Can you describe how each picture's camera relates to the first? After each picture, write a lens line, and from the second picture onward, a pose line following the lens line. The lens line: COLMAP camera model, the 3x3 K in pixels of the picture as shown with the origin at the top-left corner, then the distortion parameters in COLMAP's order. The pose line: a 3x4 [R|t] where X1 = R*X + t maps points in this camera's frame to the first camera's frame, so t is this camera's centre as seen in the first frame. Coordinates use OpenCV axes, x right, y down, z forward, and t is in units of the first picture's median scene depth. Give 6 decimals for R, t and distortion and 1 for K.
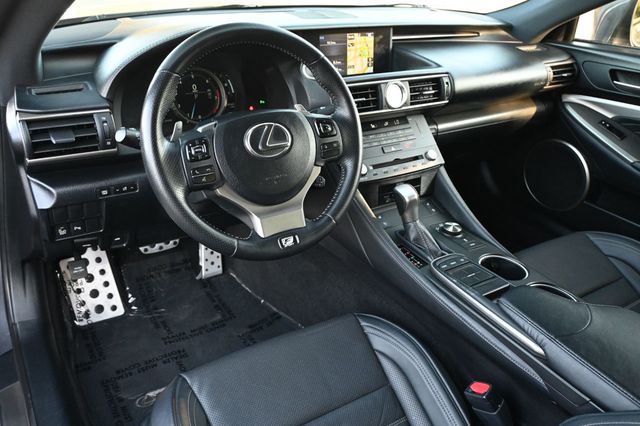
lens RADIAL K [[529.3, 0, 316.4], [0, 529.3, 214.8], [0, 0, 1]] dist [-0.010971, 0.005708]
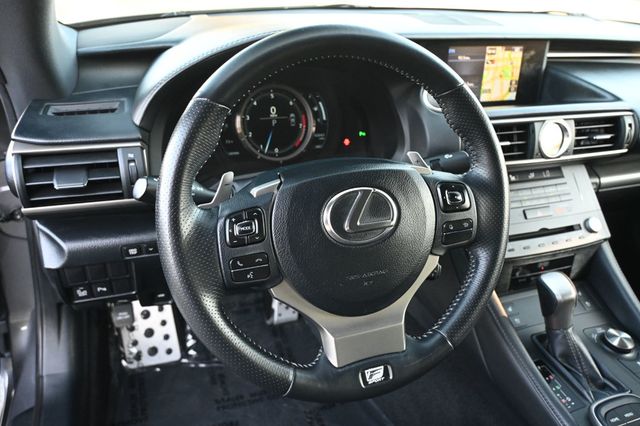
lens RADIAL K [[490.9, 0, 316.7], [0, 490.9, 216.1], [0, 0, 1]] dist [-0.025249, 0.005902]
pose [[0.976847, 0.106389, -0.185612, -0.026162], [-0.102963, 0.994290, 0.028028, -0.116942], [0.187534, -0.008268, 0.982223, 0.326163]]
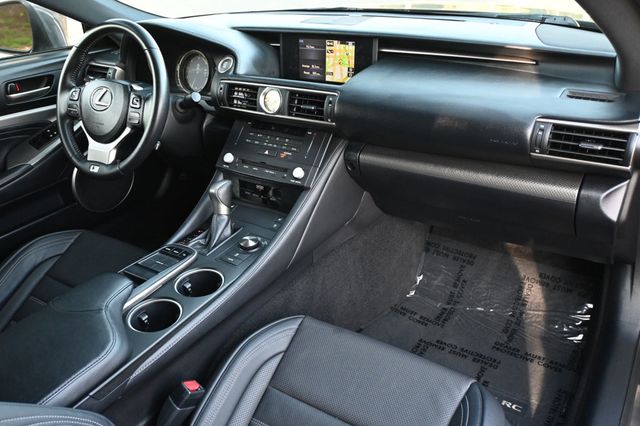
lens RADIAL K [[529.3, 0, 314.4], [0, 529.3, 214.2], [0, 0, 1]] dist [-0.010971, 0.005708]
pose [[0.414131, 0.360094, -0.835959, 1.159496], [-0.355571, 0.909443, 0.215598, -0.289581], [0.837893, 0.207957, 0.504667, 0.630918]]
